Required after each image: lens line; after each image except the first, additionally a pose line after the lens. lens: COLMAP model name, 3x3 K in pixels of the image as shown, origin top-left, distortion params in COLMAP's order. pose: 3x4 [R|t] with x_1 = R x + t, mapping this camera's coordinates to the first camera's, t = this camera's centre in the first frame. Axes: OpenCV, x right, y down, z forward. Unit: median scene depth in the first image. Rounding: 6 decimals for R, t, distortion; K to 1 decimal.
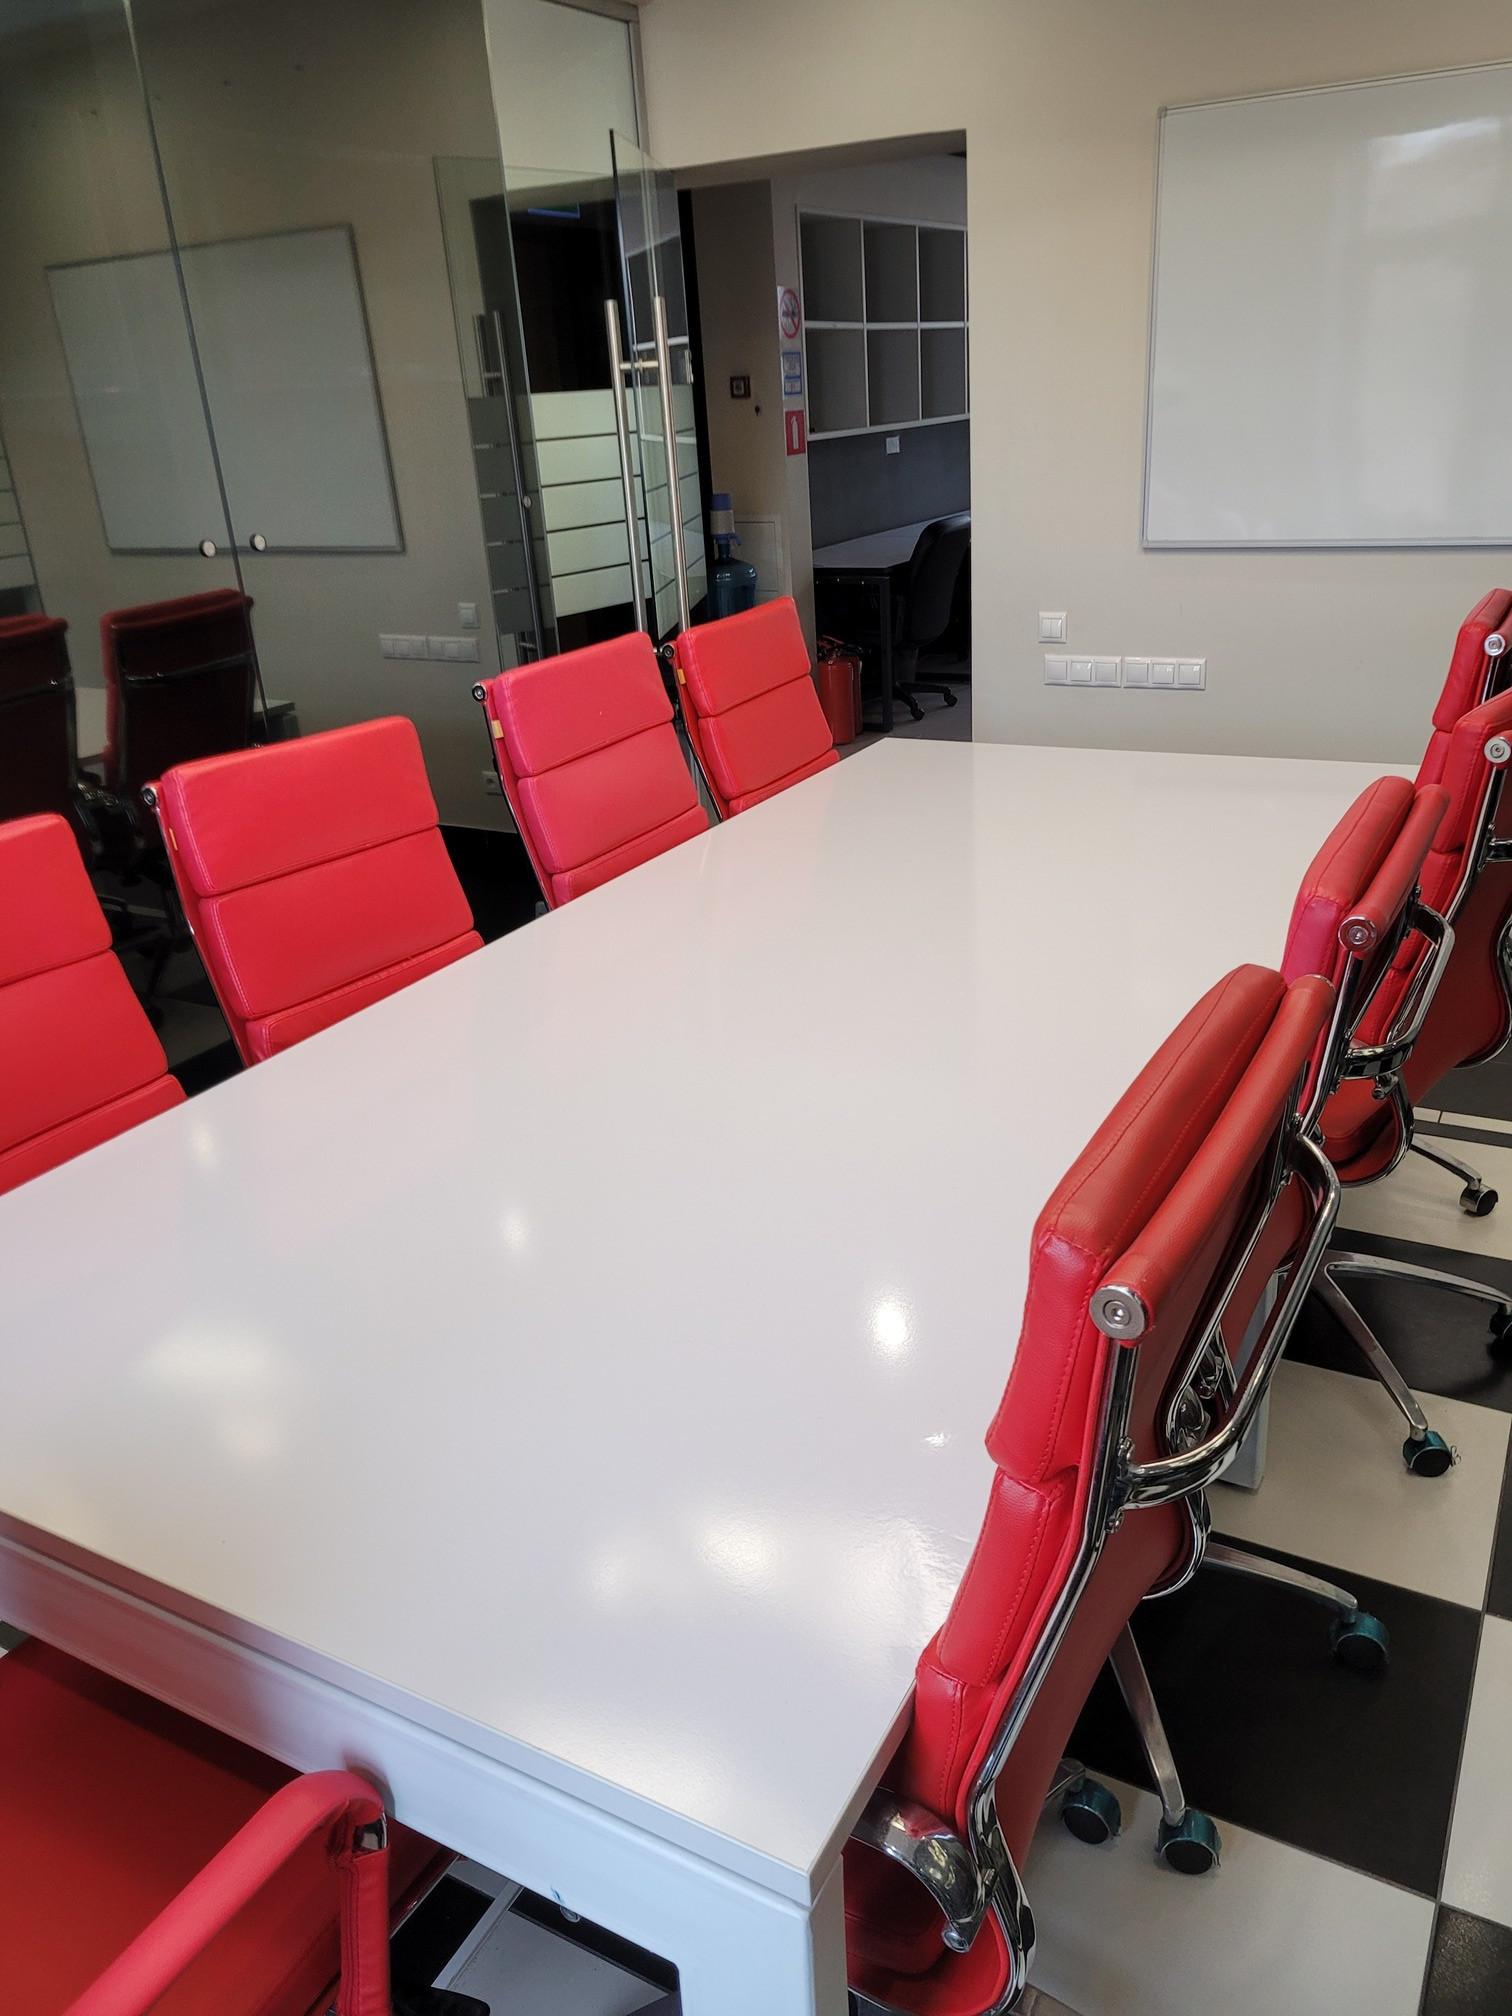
lens RADIAL K [[1515.4, 0, 786.8], [0, 1515.4, 1007.3], [0, 0, 1]] dist [0.056312, -0.051696]
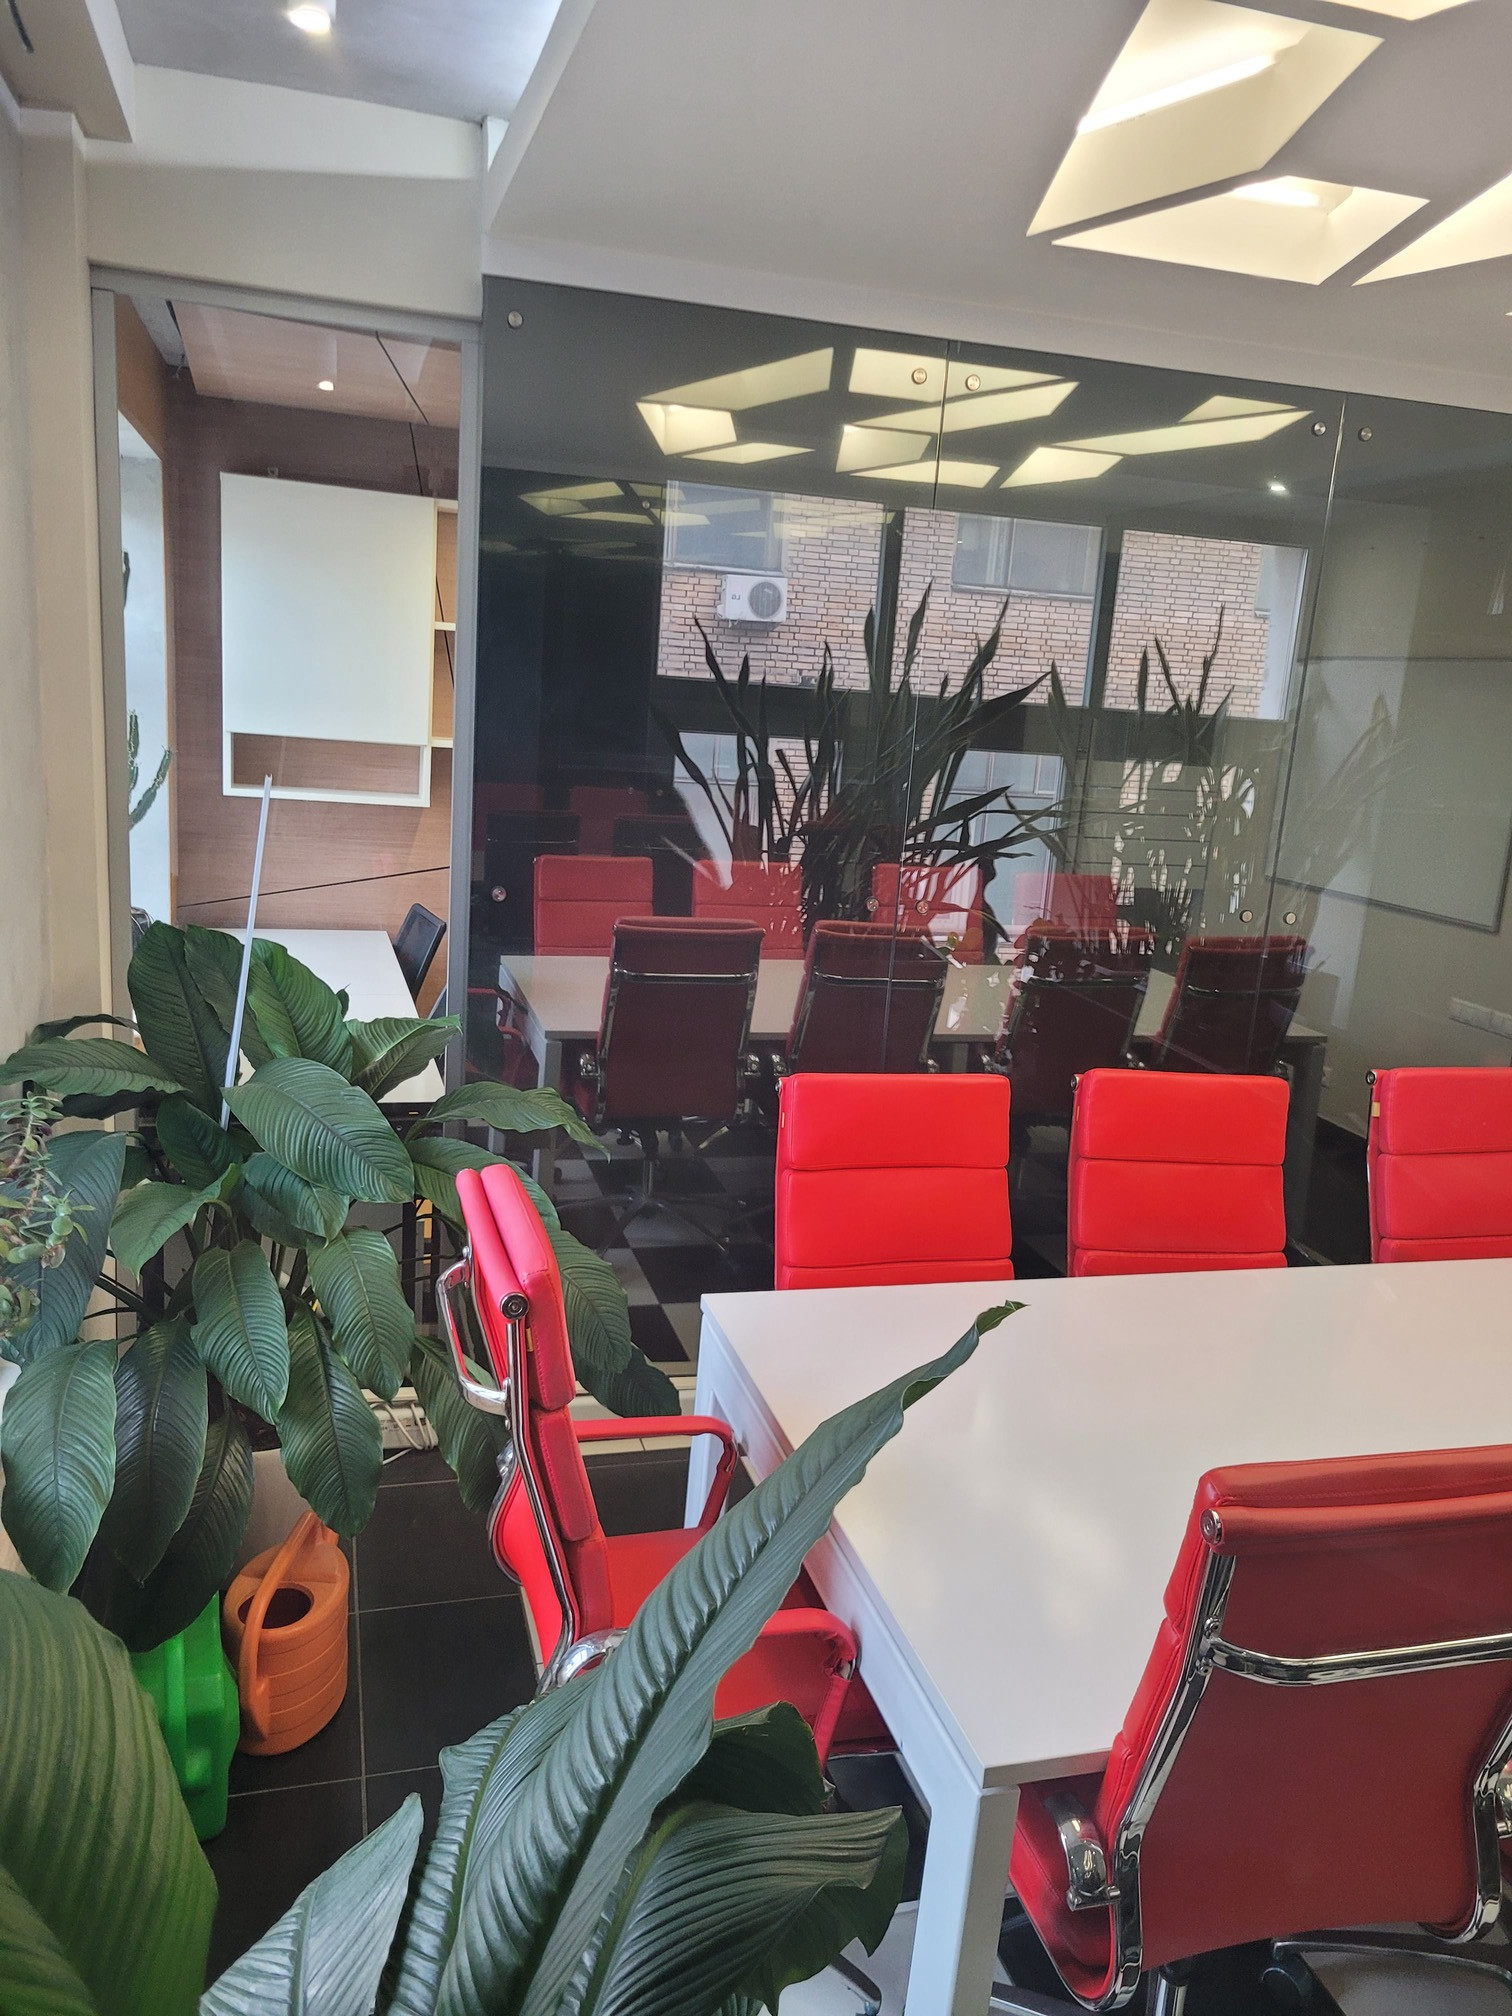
lens RADIAL K [[1515.4, 0, 786.8], [0, 1515.4, 1007.3], [0, 0, 1]] dist [0.056312, -0.051696]
pose [[0.709920, 0.256077, -0.656078, 0.329582], [-0.375100, 0.925916, -0.044485, -0.033744], [0.596081, 0.277676, 0.753381, -0.296488]]
